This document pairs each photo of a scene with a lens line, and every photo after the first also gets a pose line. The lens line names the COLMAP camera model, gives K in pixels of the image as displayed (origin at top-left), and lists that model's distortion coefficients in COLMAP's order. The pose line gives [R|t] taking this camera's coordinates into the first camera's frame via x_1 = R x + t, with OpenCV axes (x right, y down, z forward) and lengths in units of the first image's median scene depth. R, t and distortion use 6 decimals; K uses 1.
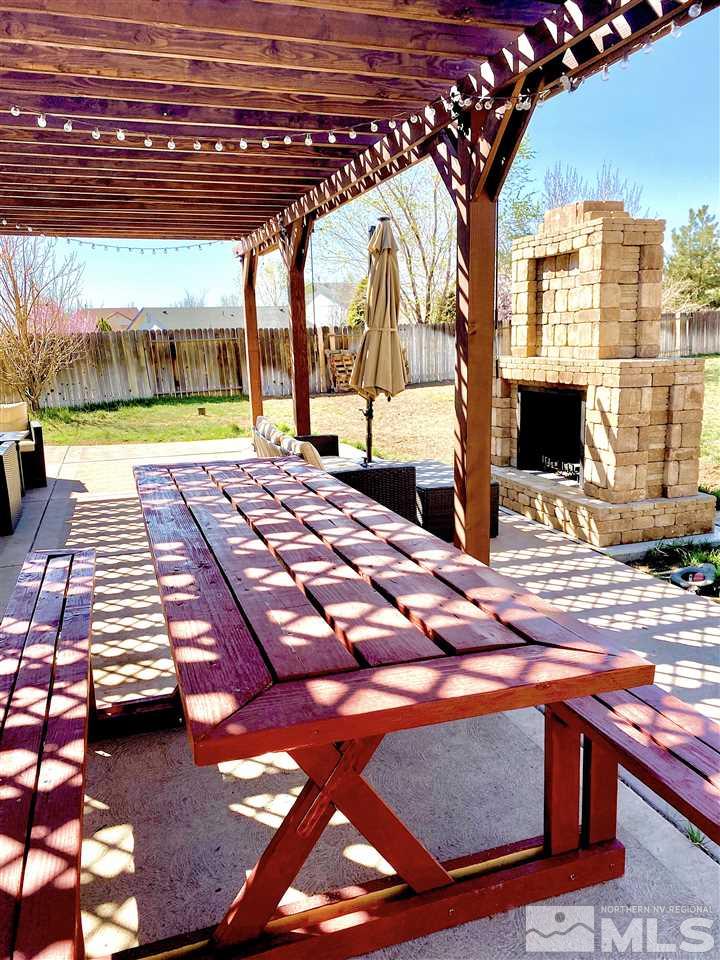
lens RADIAL K [[737.4, 0, 360.0], [0, 737.4, 480.0], [0, 0, 1]] dist [0.003484, 0.000868]
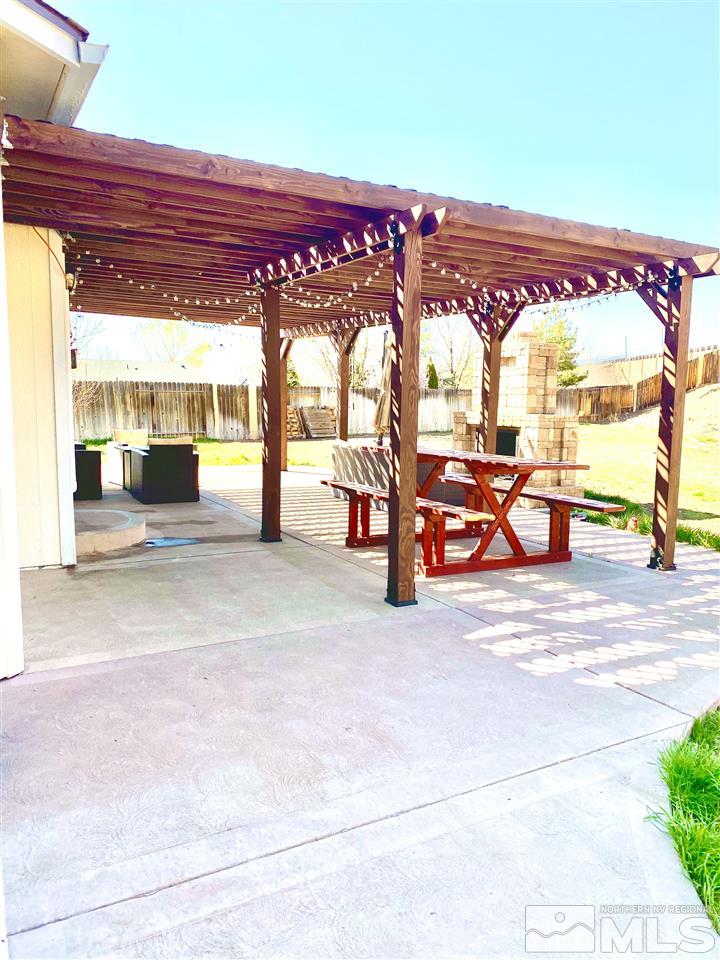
lens RADIAL K [[724.6, 0, 360.0], [0, 724.6, 480.0], [0, 0, 1]] dist [0.050742, -0.000347]
pose [[0.983844, 0.027603, 0.176885, -0.434642], [-0.013478, 0.996658, -0.080564, 0.167609], [-0.178518, 0.076879, 0.980929, -0.769119]]
